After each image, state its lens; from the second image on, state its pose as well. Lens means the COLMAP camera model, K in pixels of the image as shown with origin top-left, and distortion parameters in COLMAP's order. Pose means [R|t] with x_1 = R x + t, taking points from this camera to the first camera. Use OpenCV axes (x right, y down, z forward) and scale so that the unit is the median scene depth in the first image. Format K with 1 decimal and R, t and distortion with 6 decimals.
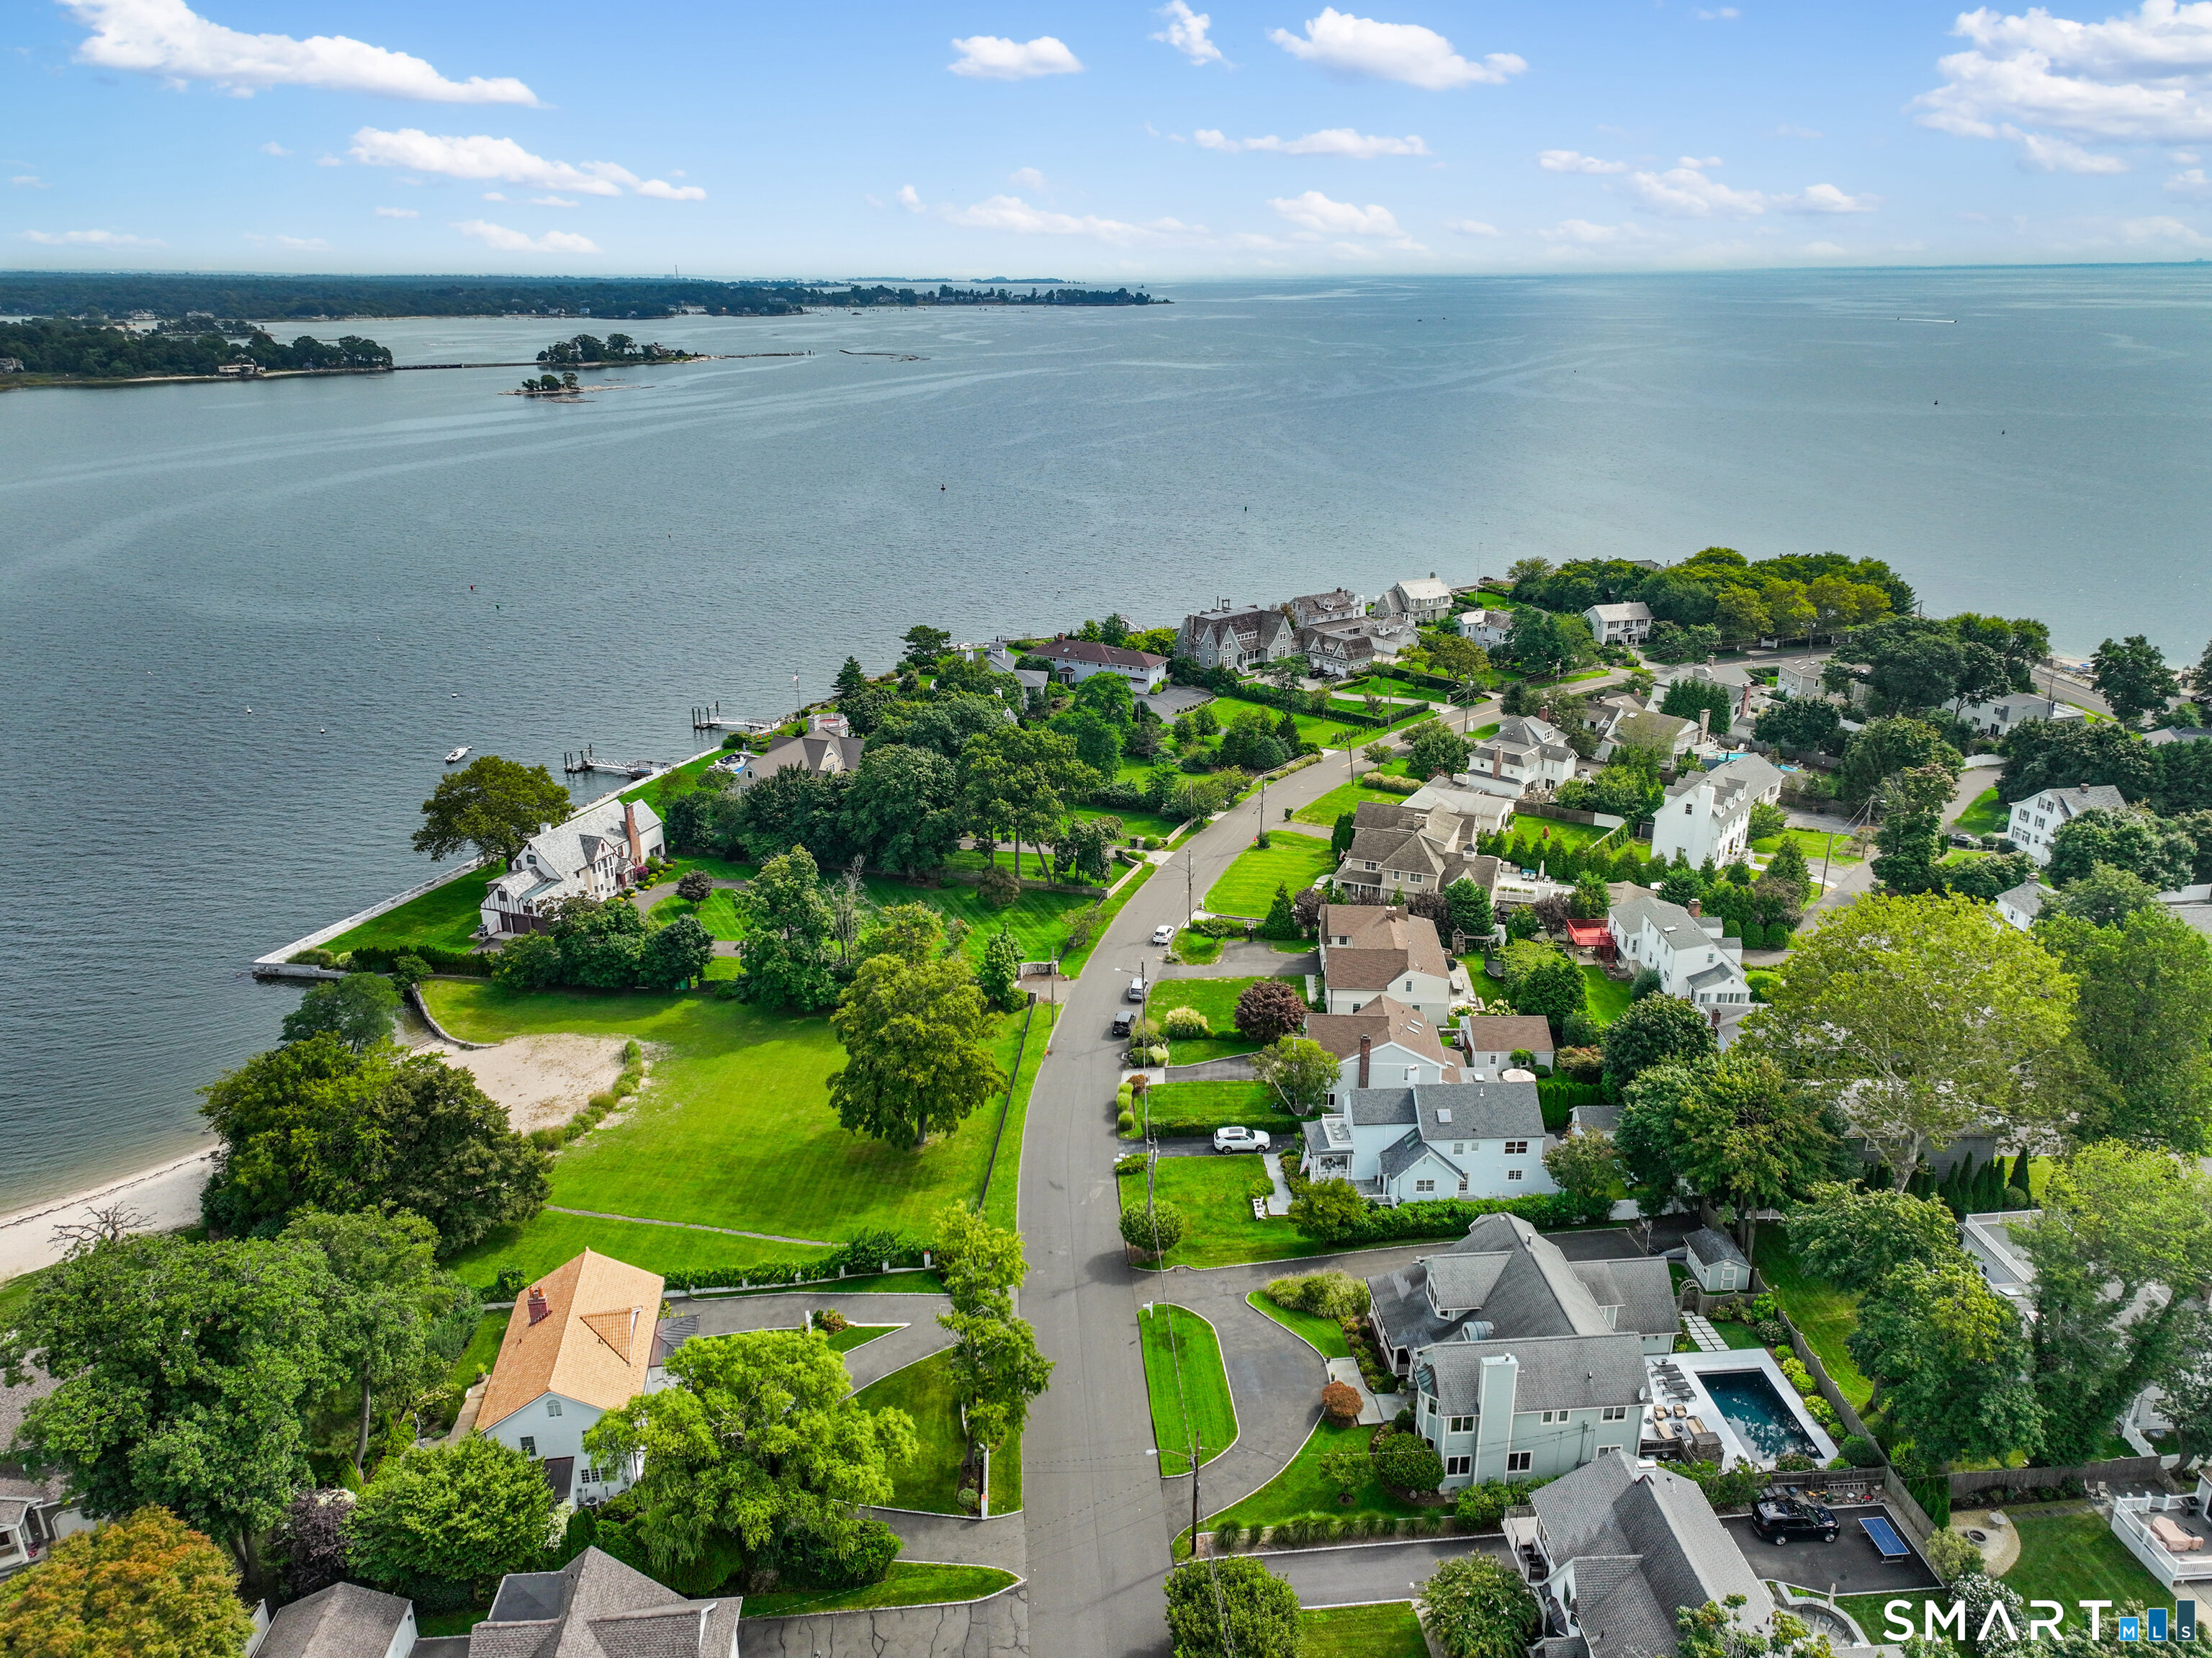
lens RADIAL K [[1570.7, 0, 1135.3], [0, 1570.7, 831.5], [0, 0, 1]] dist [0.001048, 0.006488]
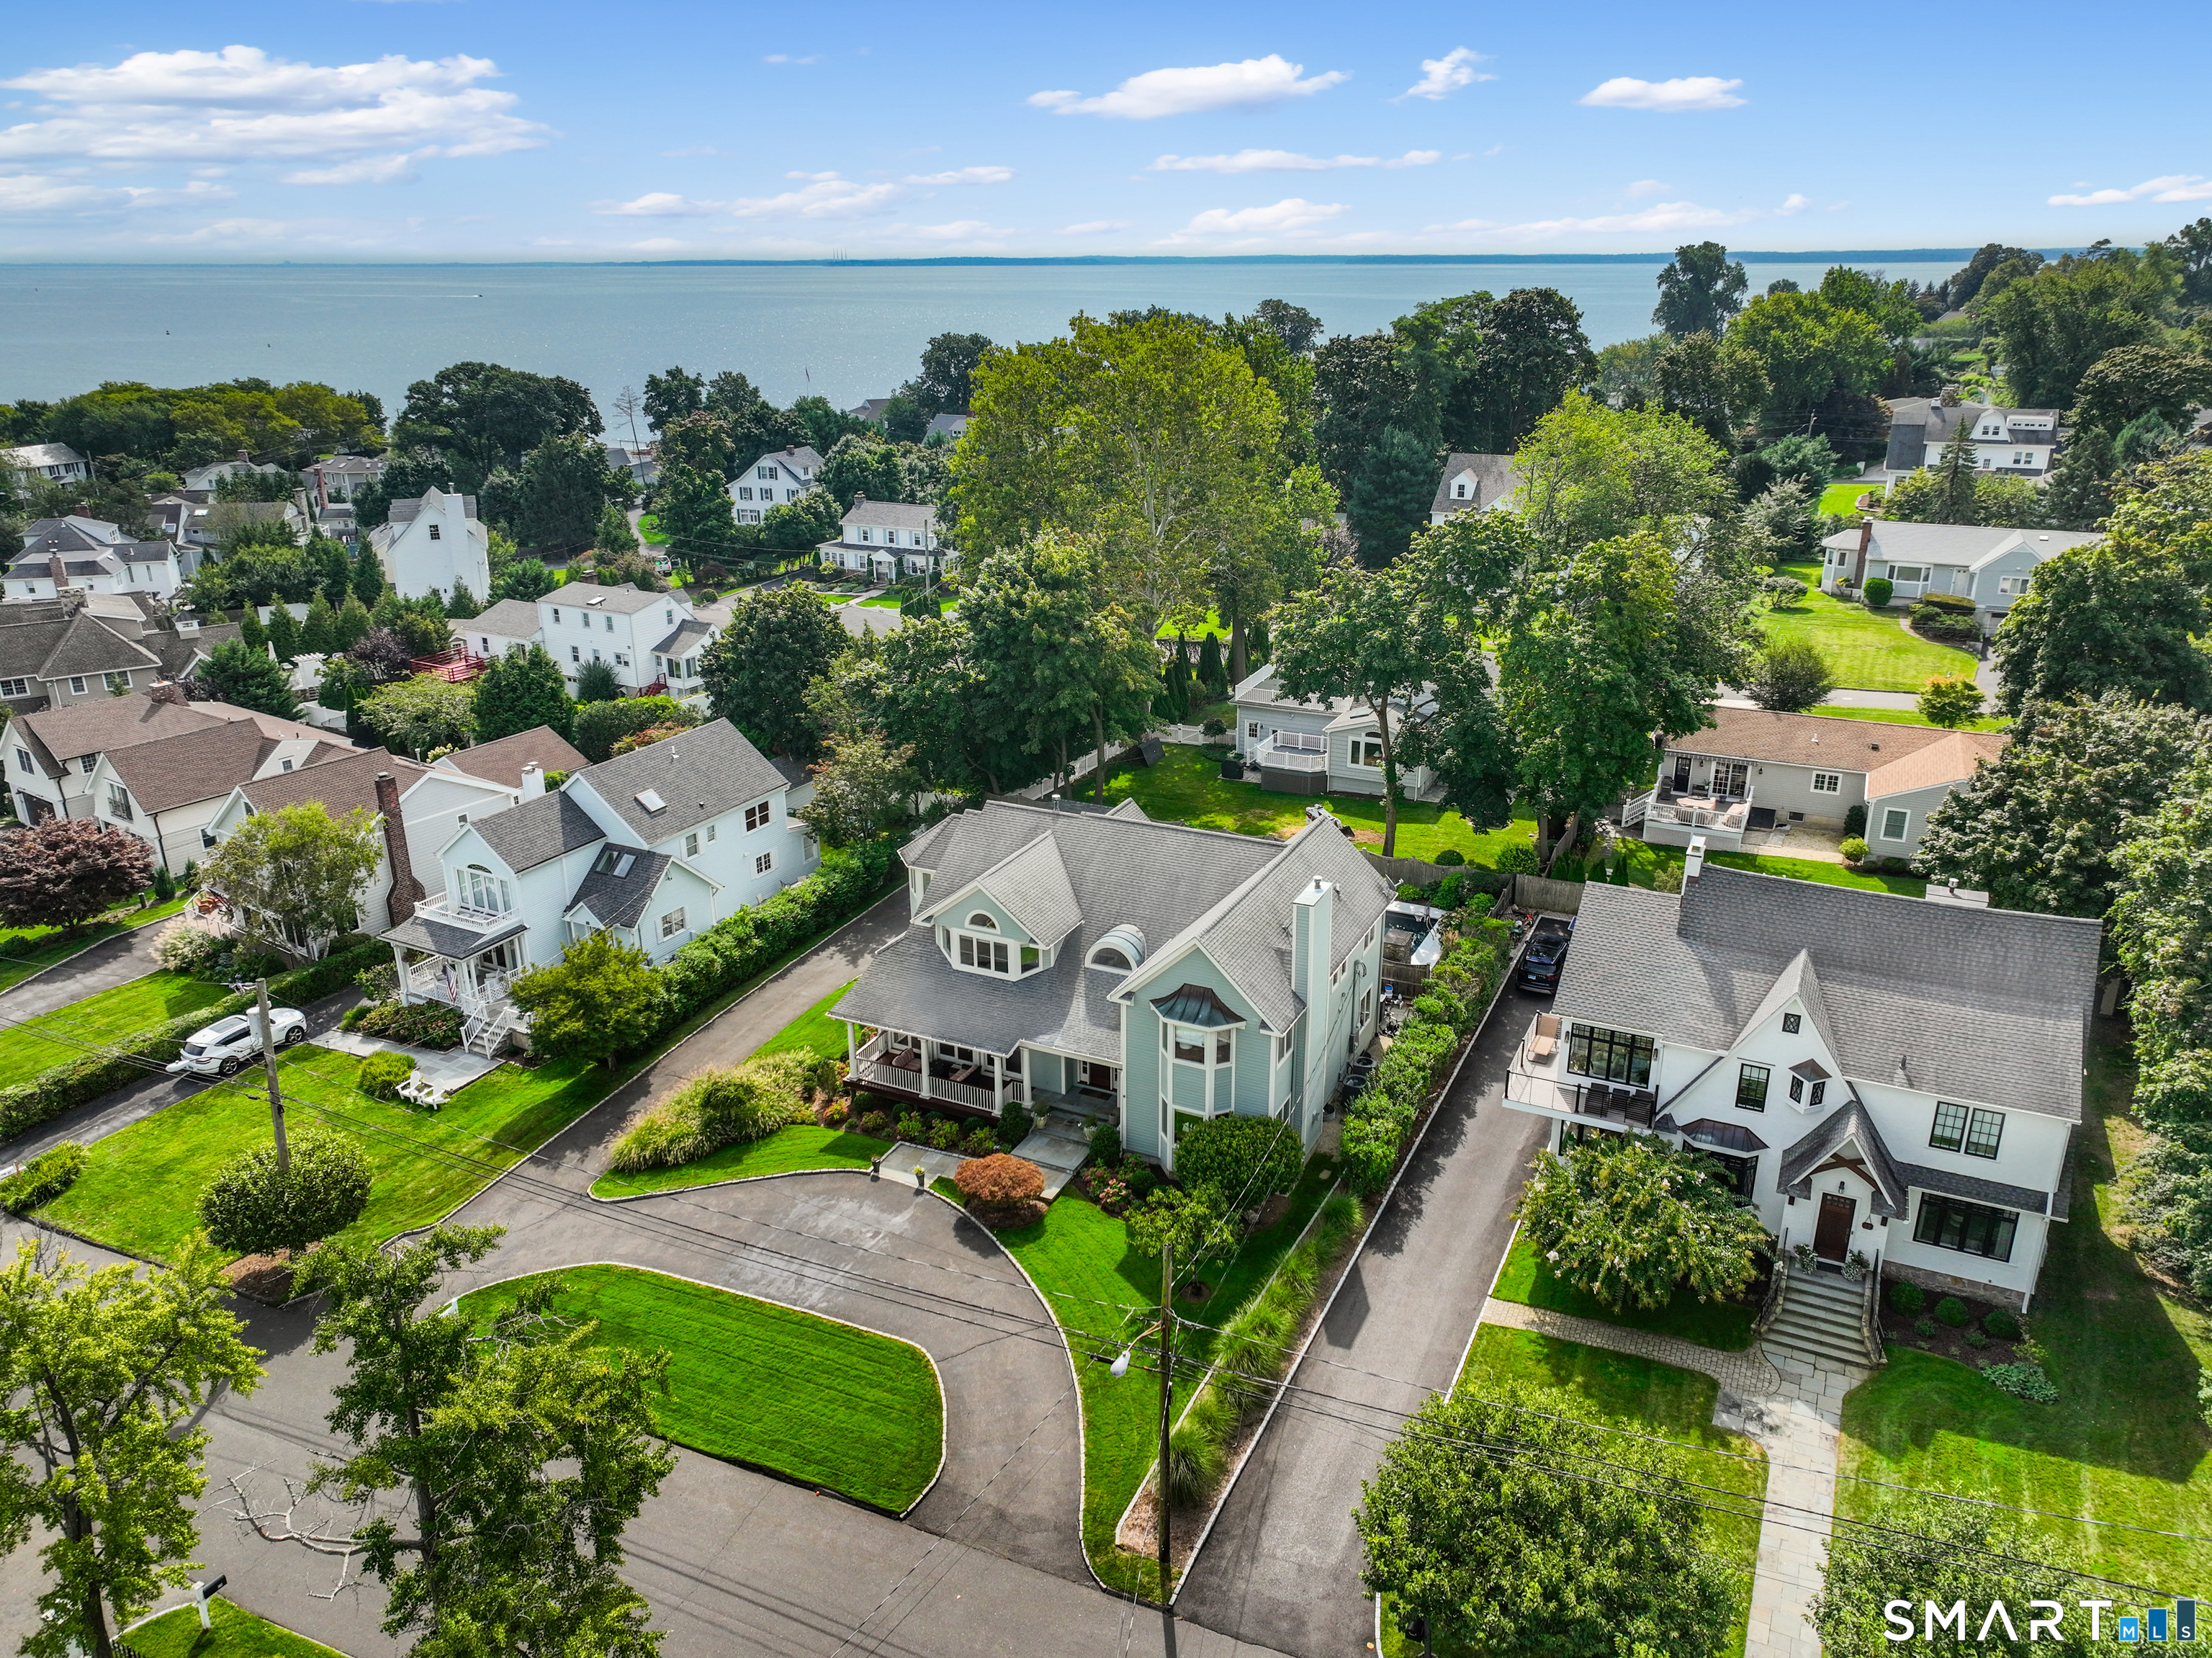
lens RADIAL K [[1570.7, 0, 1135.3], [0, 1570.7, 831.5], [0, 0, 1]] dist [0.001048, 0.006488]
pose [[0.513057, -0.303050, 0.803078, -0.174268], [0.300839, 0.939741, 0.162426, 0.150694], [-0.803908, 0.158263, 0.573310, 0.527982]]
